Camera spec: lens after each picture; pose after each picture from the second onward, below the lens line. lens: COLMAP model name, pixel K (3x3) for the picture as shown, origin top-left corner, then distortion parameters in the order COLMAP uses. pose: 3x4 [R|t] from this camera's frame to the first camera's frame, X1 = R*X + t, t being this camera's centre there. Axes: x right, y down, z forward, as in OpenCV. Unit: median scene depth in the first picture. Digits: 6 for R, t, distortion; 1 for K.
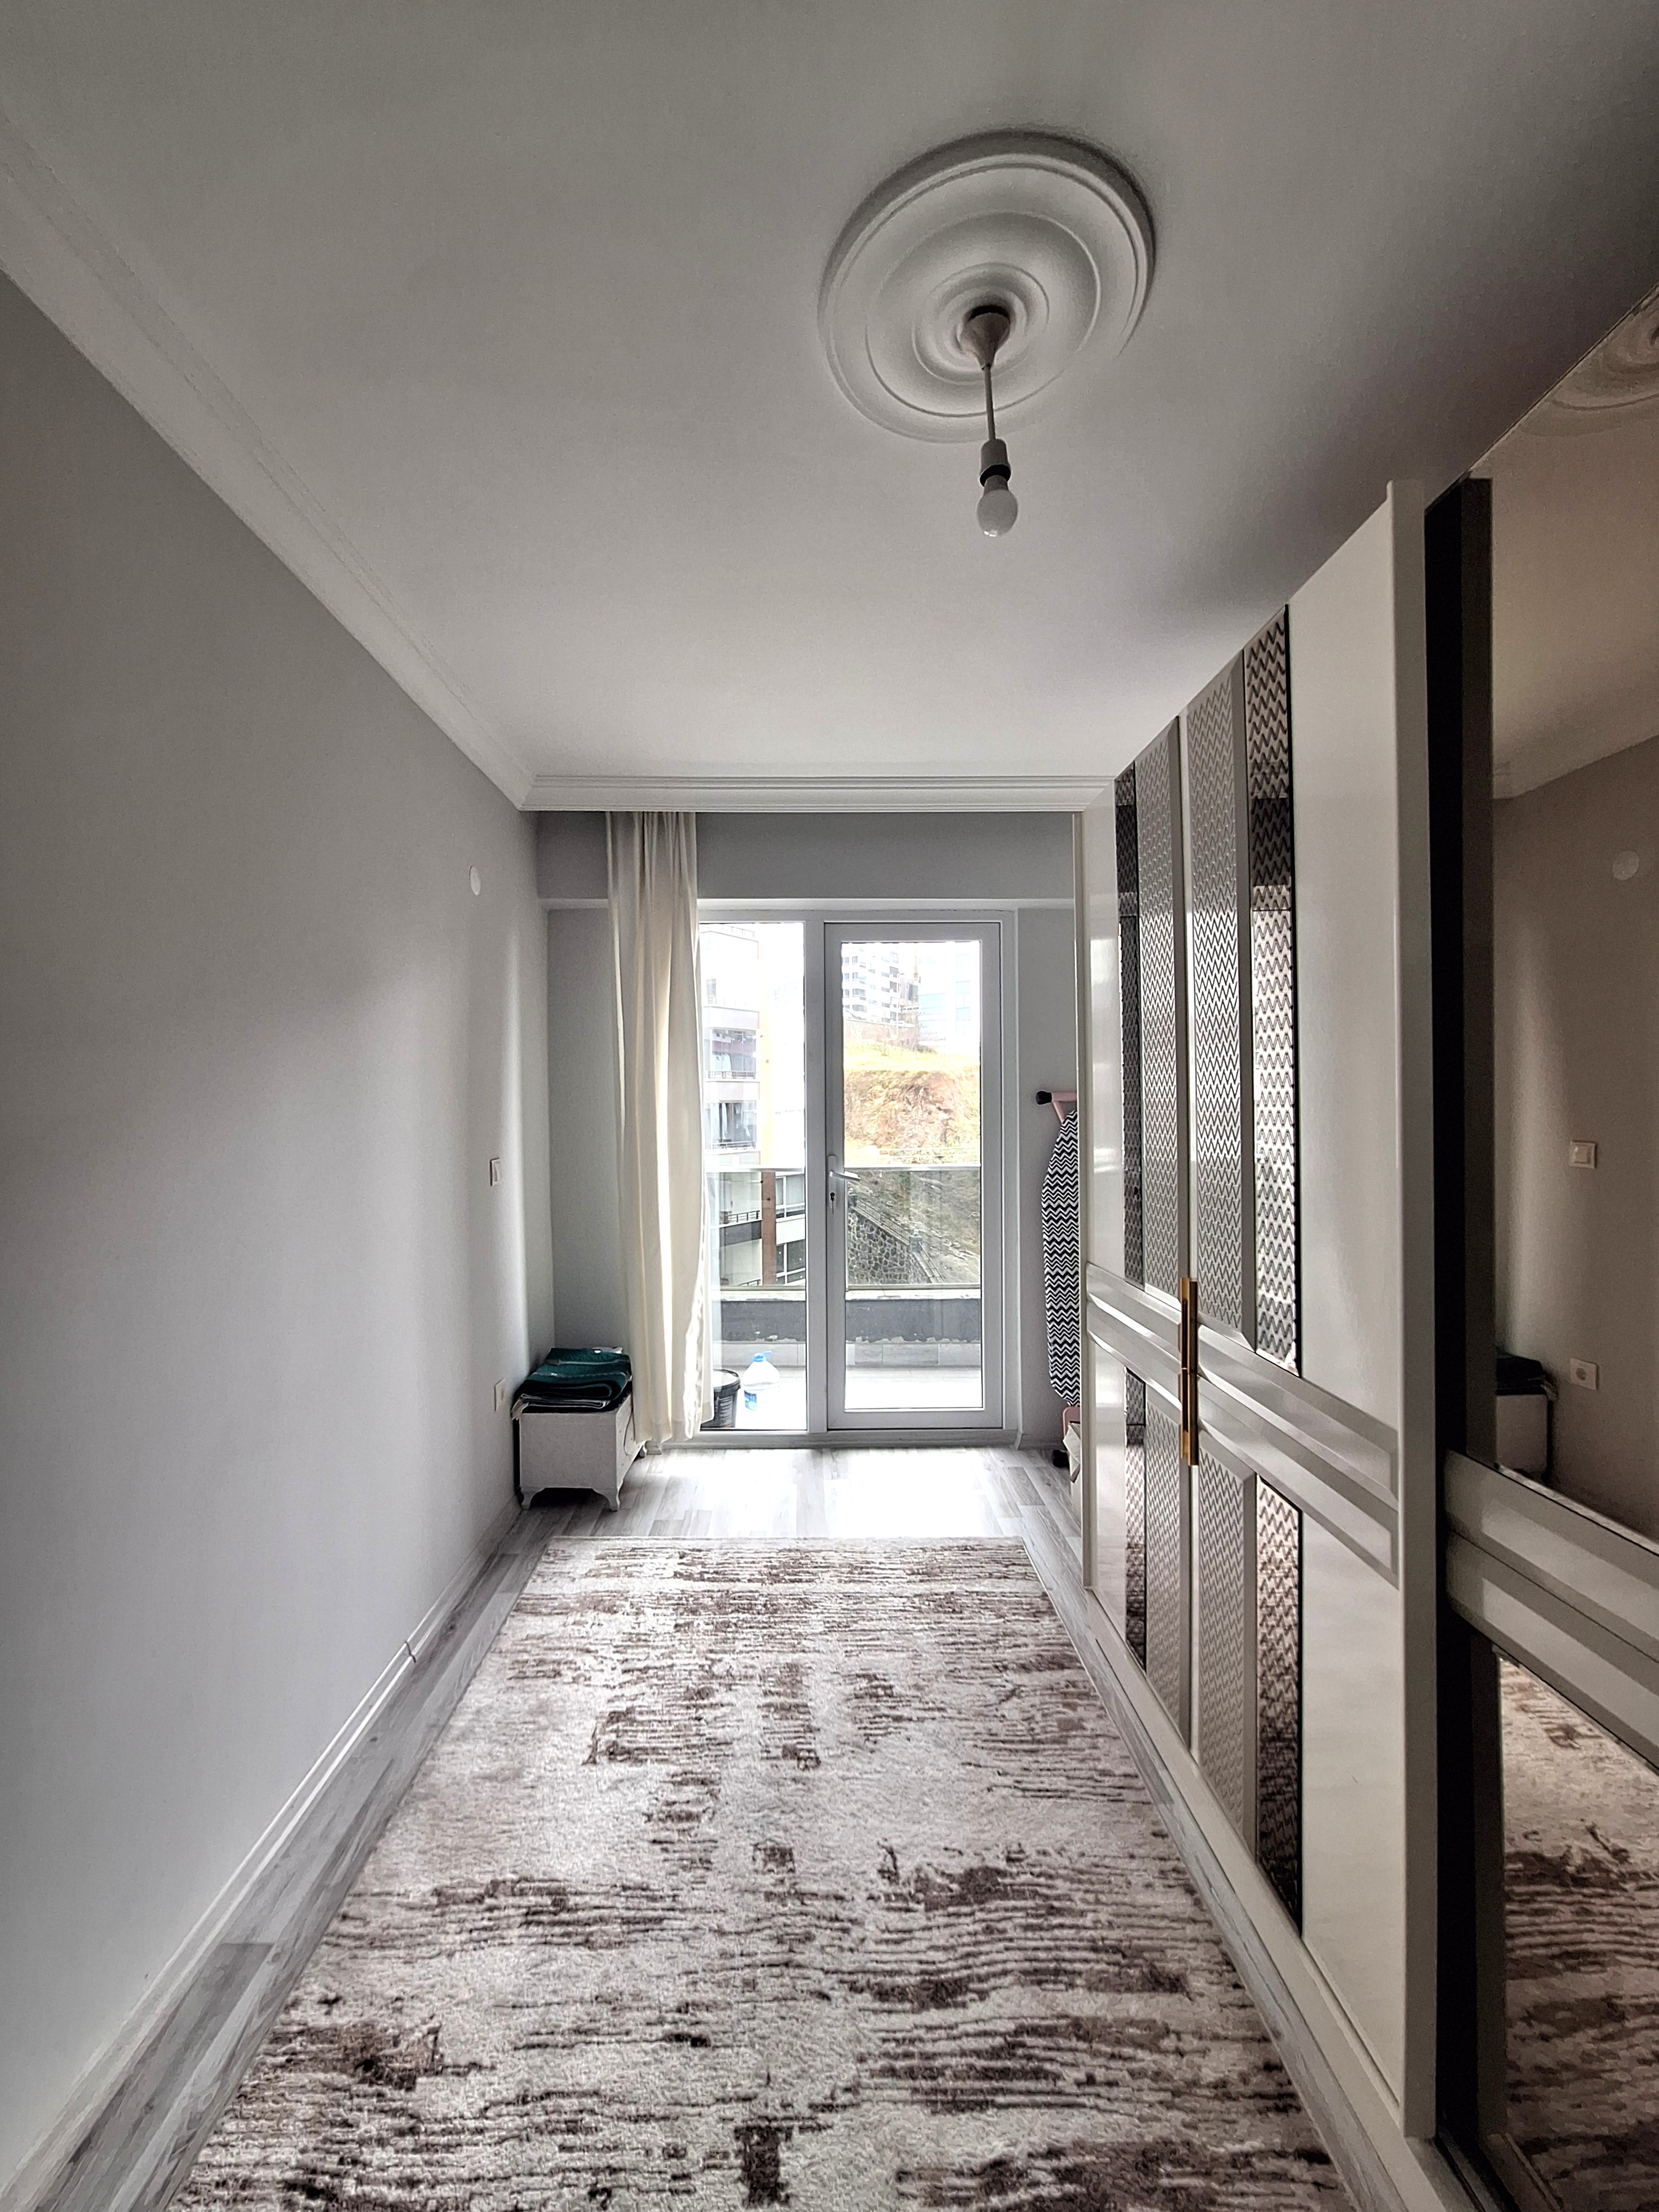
lens RADIAL K [[887.7, 0, 828.0], [0, 887.7, 1105.0], [0, 0, 1]] dist [-0.000864, -0.000147]
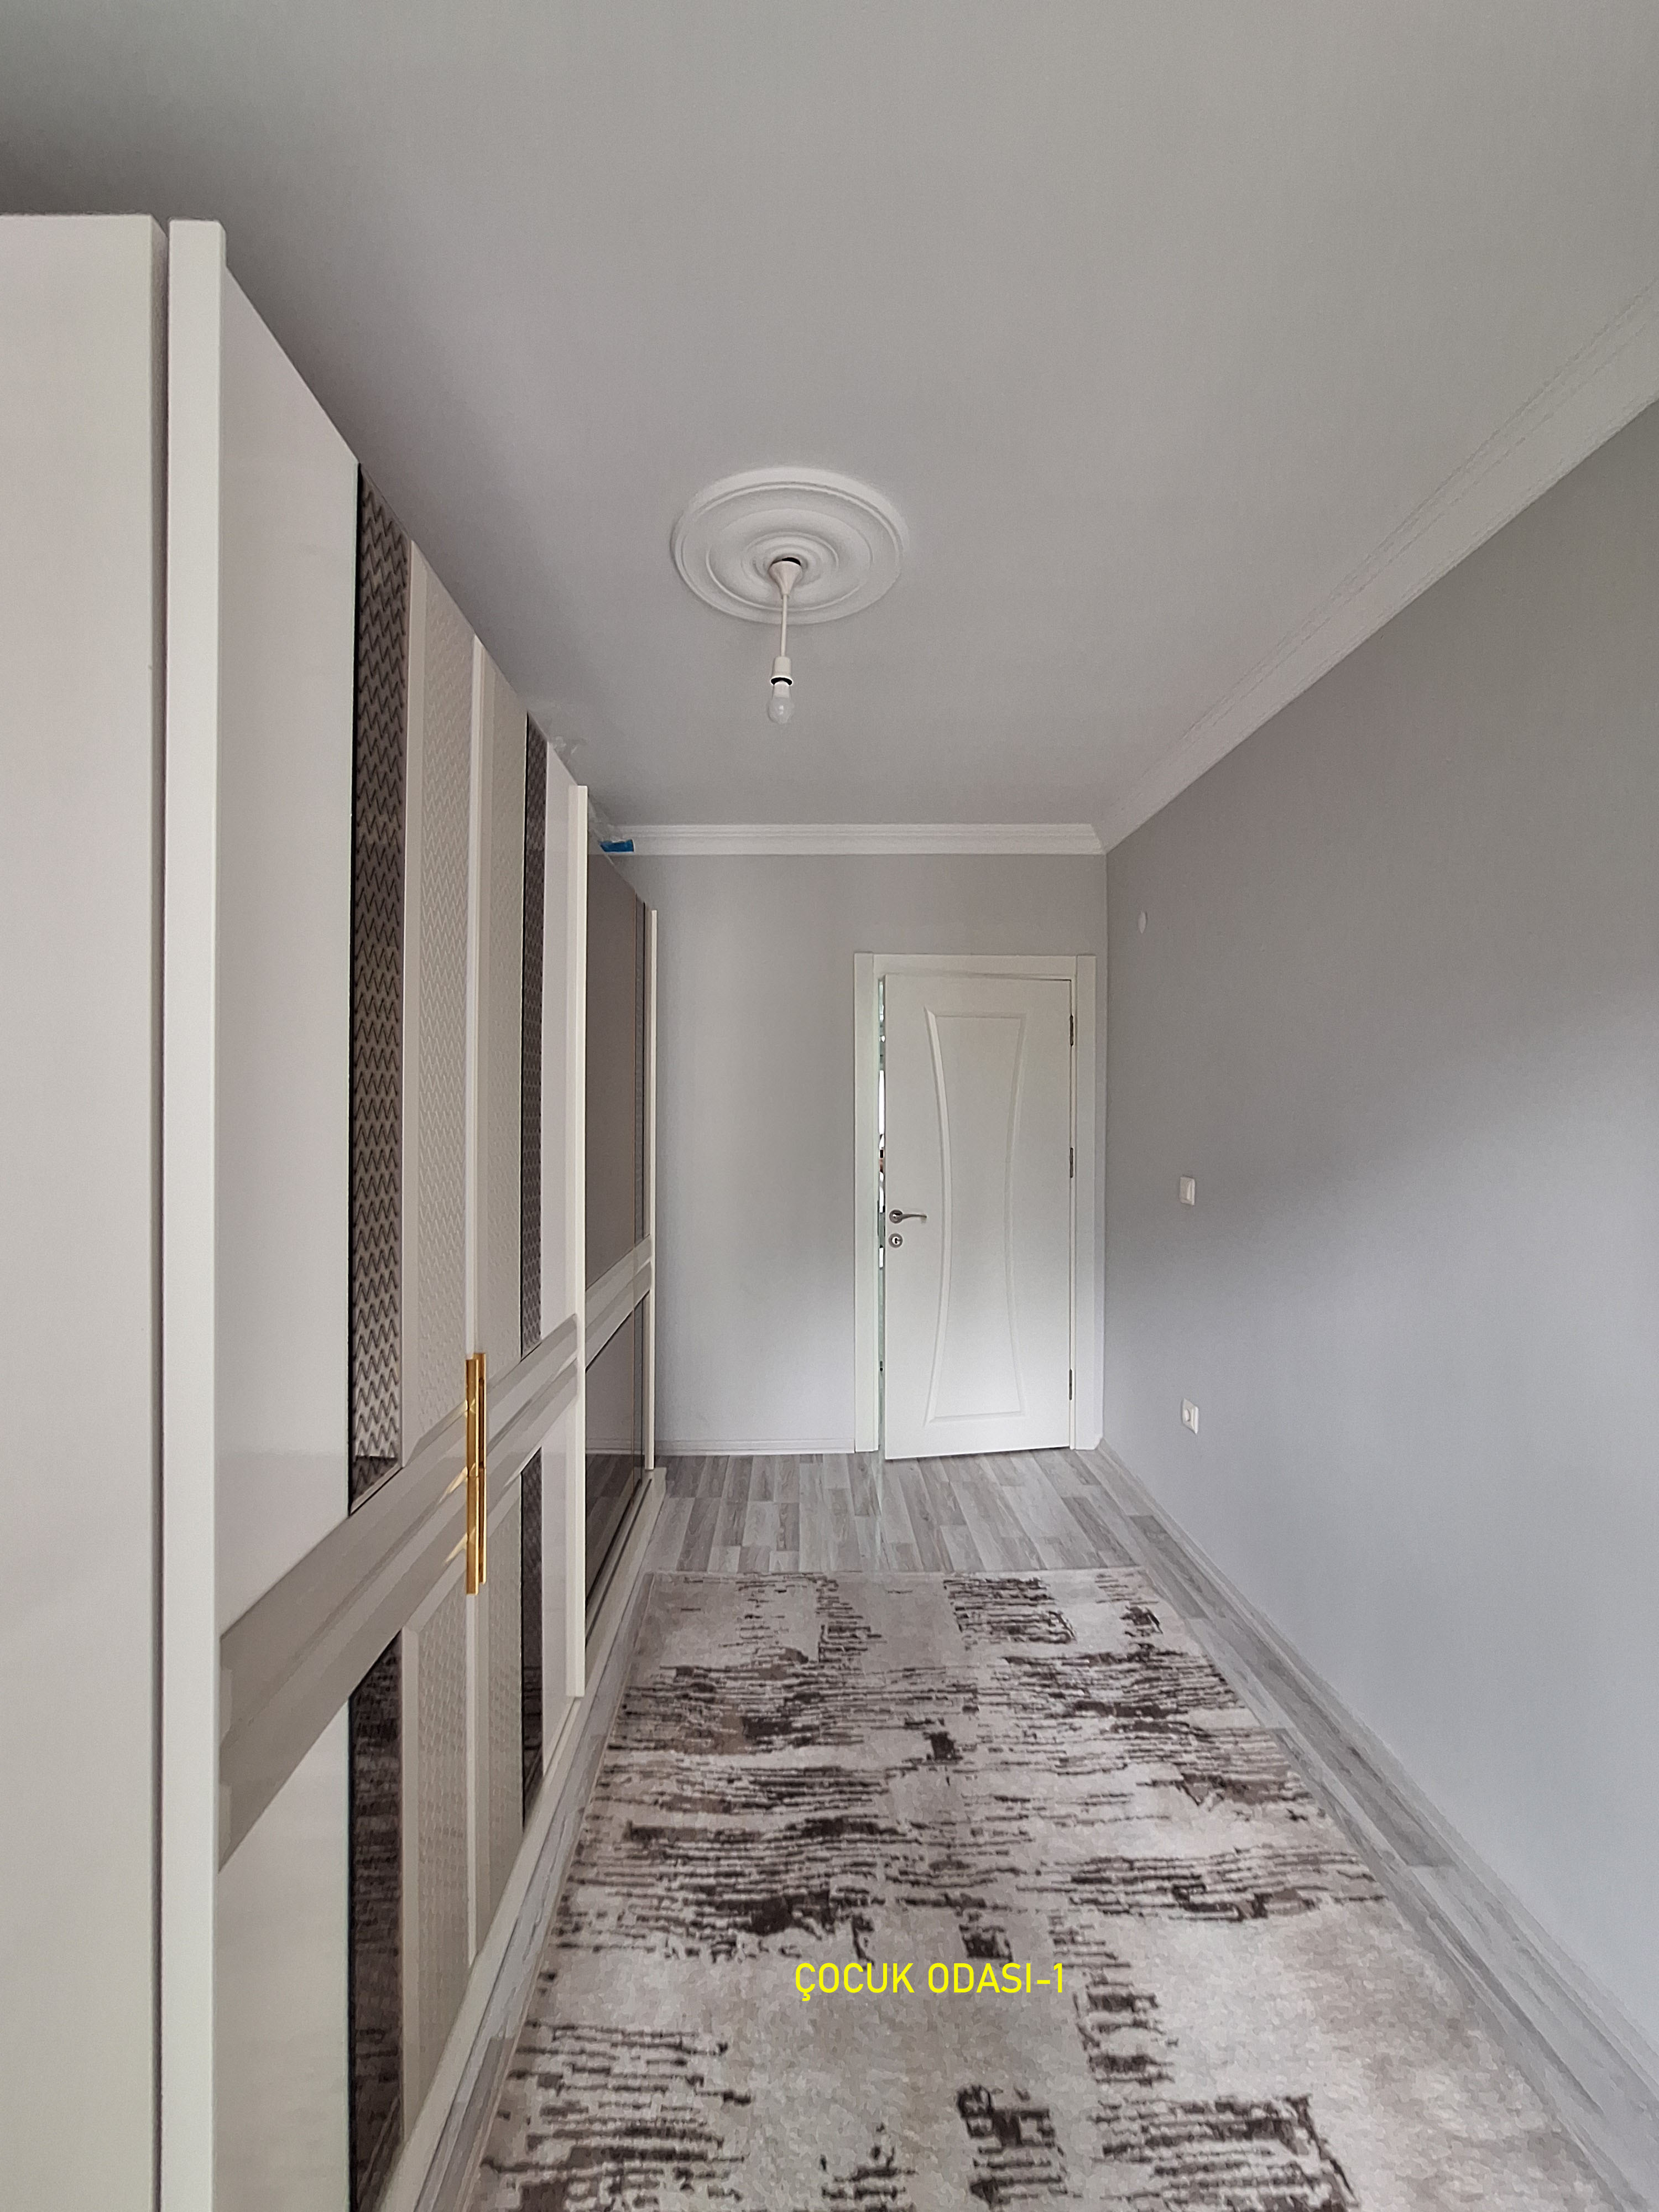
lens RADIAL K [[887.7, 0, 826.4], [0, 887.7, 1107.5], [0, 0, 1]] dist [-0.000864, -0.000147]
pose [[-0.999985, 0.005420, -0.000363, 0.110798], [0.005419, 0.999982, 0.002691, -0.028765], [0.000377, 0.002689, -0.999996, 2.110098]]
